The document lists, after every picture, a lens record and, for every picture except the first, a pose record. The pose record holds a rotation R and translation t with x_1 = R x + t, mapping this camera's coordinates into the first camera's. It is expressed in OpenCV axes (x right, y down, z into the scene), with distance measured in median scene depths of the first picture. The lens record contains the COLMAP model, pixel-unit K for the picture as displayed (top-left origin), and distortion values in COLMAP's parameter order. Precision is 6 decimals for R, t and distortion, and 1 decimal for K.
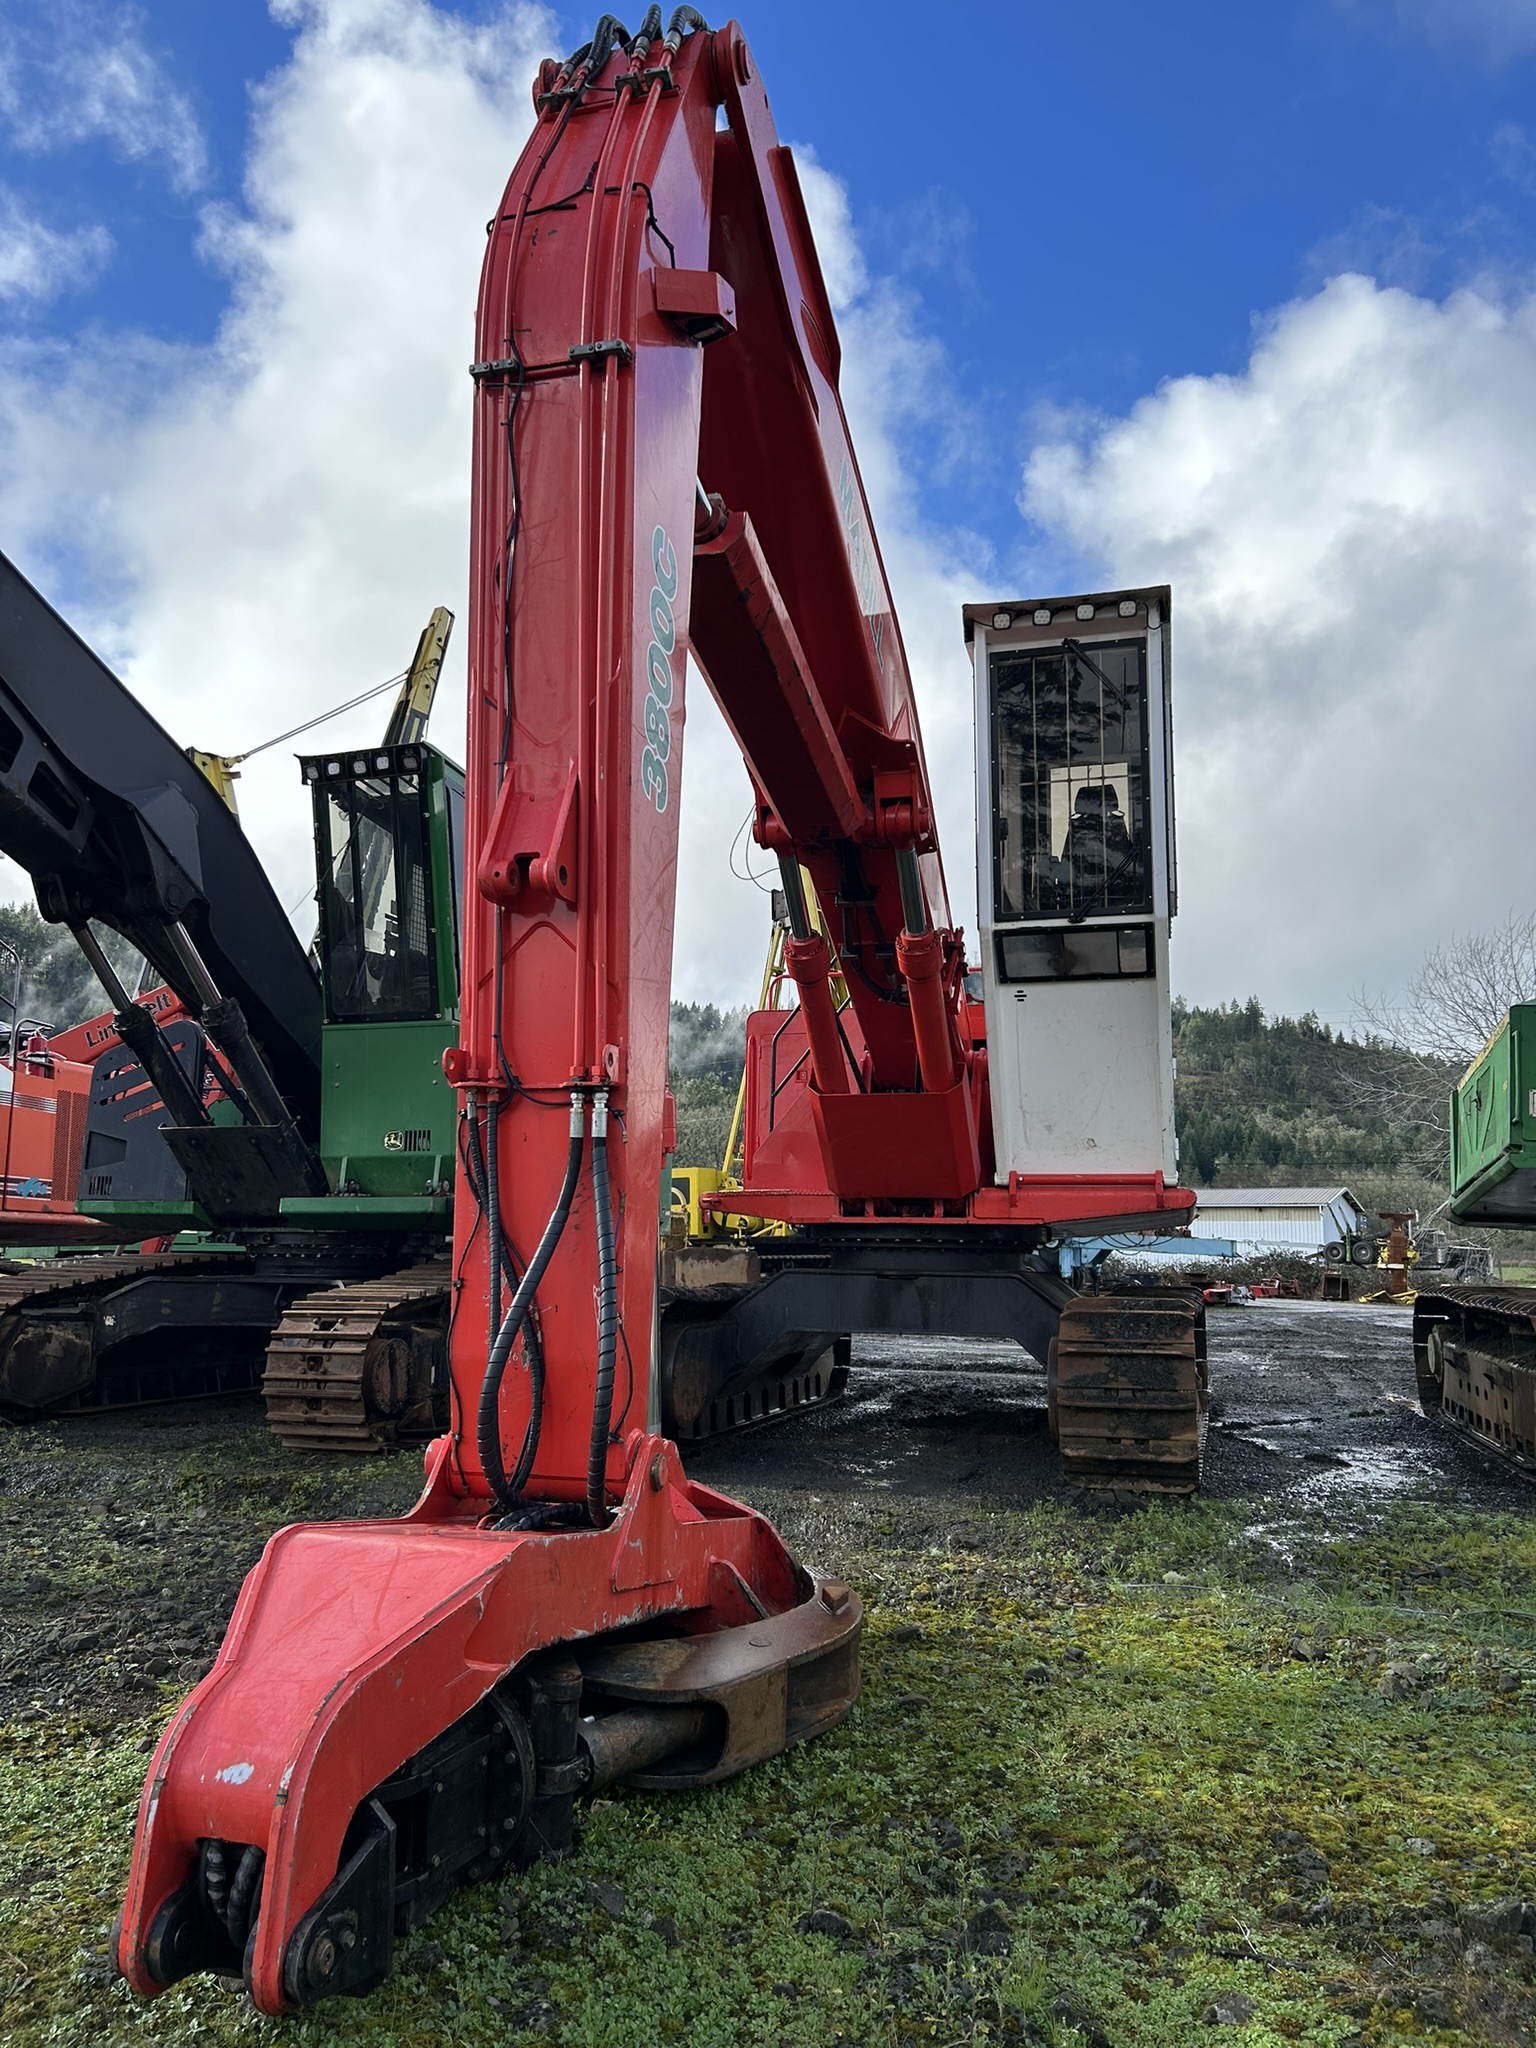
lens RADIAL K [[1521.4, 0, 742.9], [0, 1521.4, 1022.8], [0, 0, 1]] dist [0.091707, -0.121618]
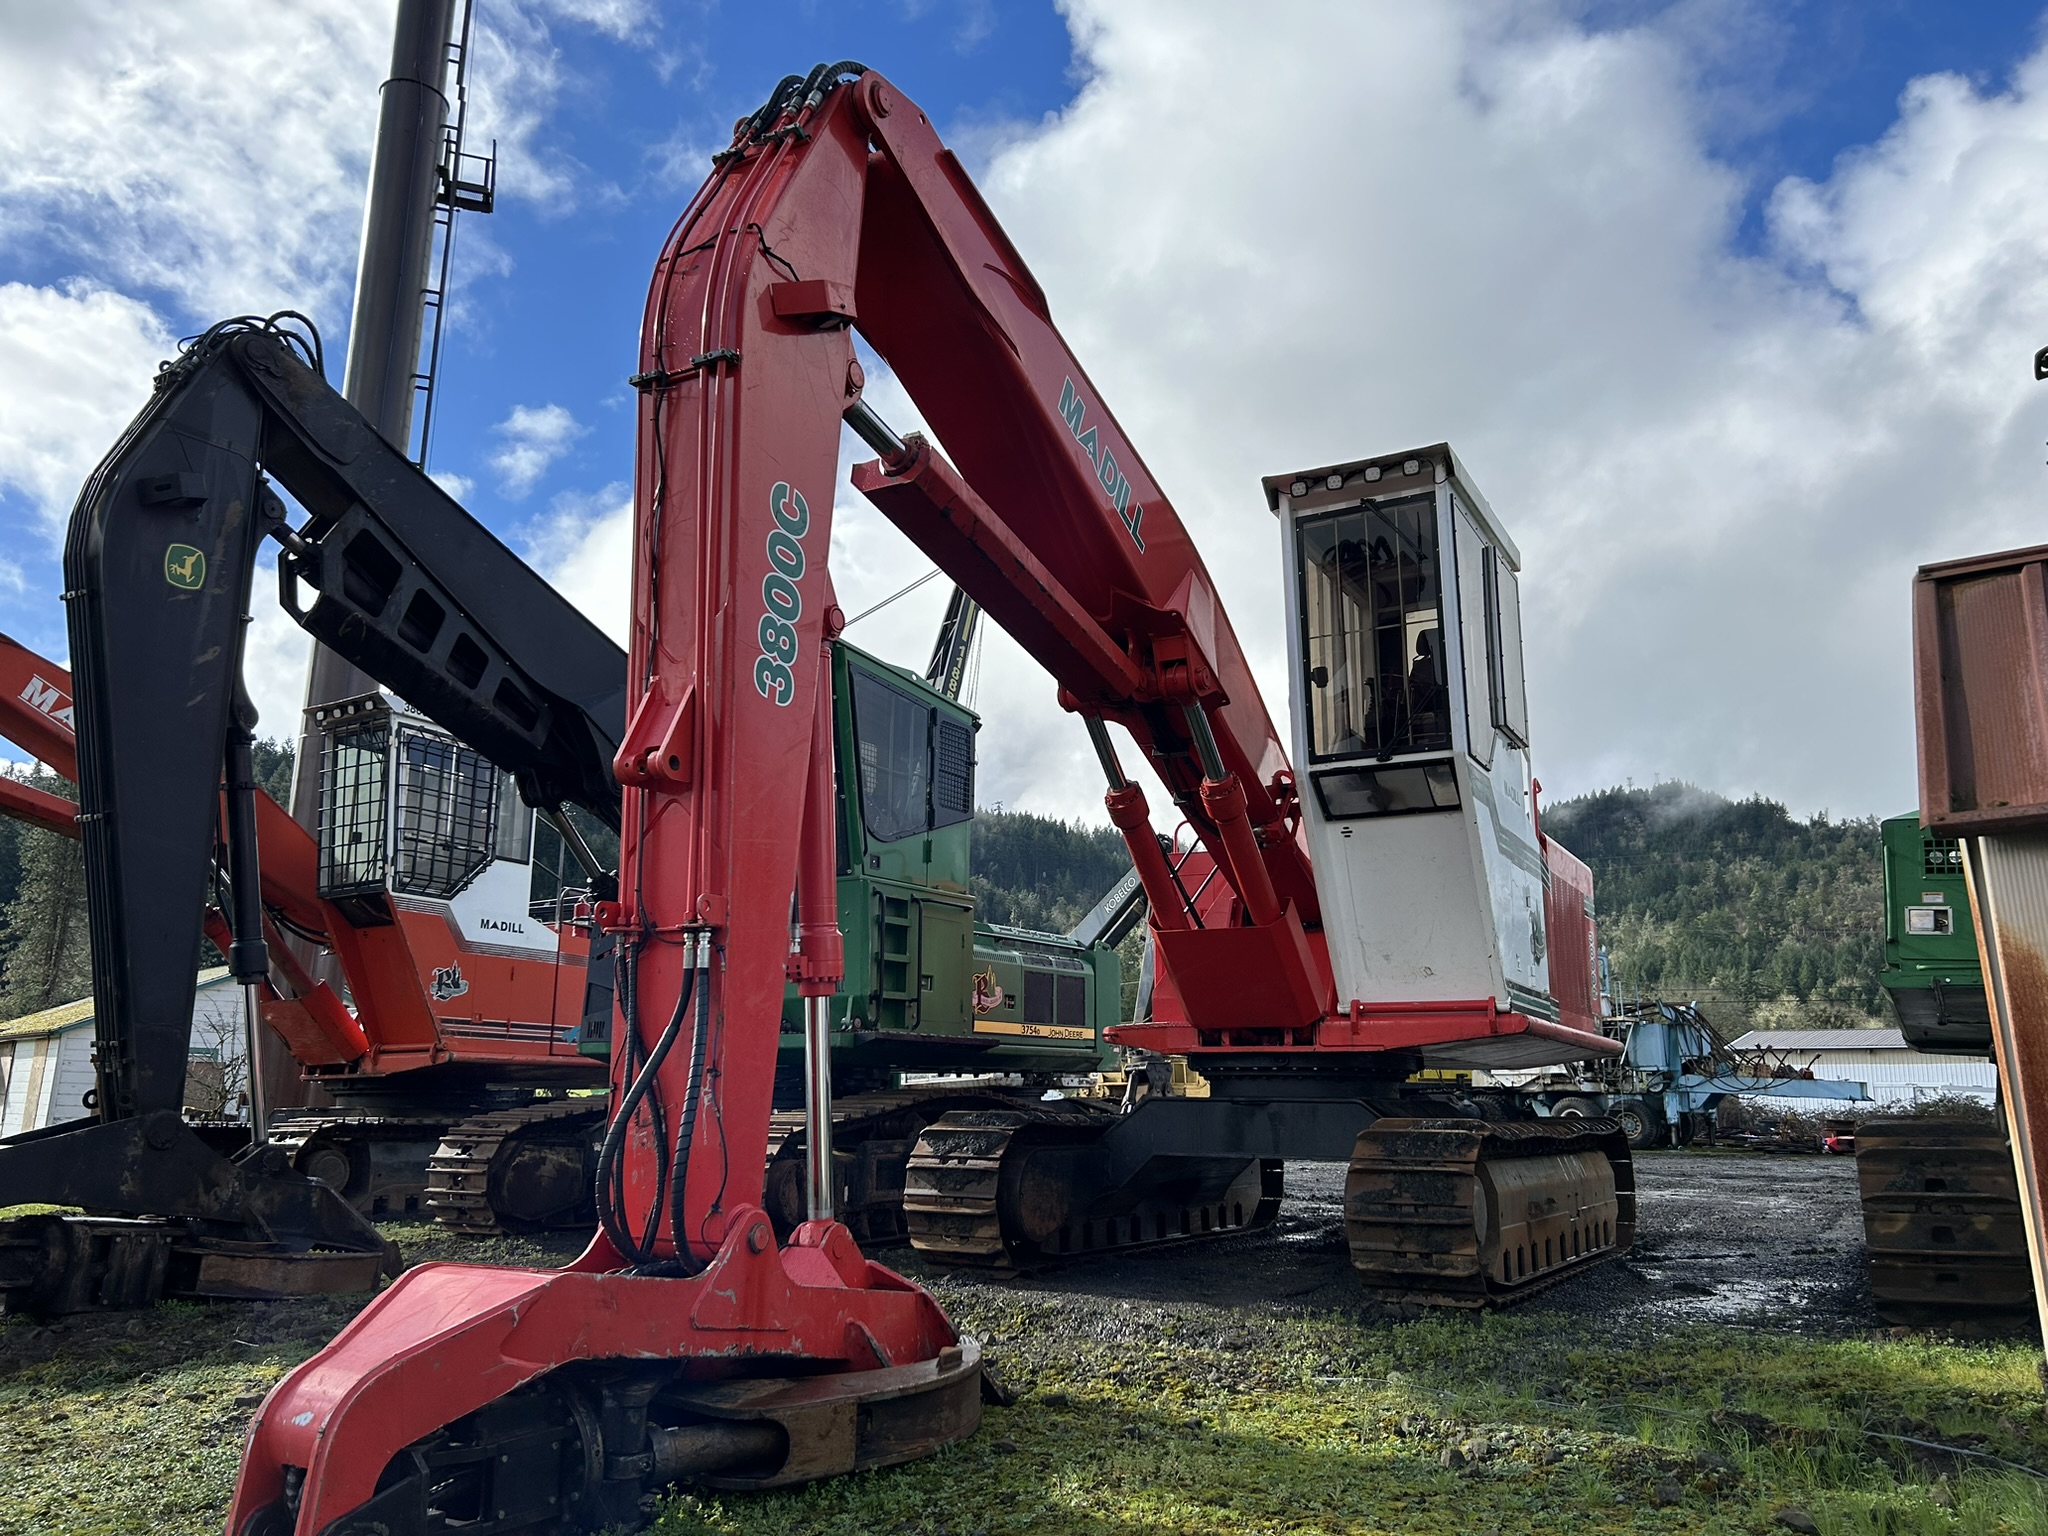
lens RADIAL K [[1521.4, 0, 1024.0], [0, 1521.4, 768.0], [0, 0, 1]] dist [0.091707, -0.121618]
pose [[0.973692, -0.054078, -0.221359, 0.214239], [0.039137, 0.996684, -0.071336, 0.005037], [0.224482, 0.060796, 0.972580, -0.088322]]
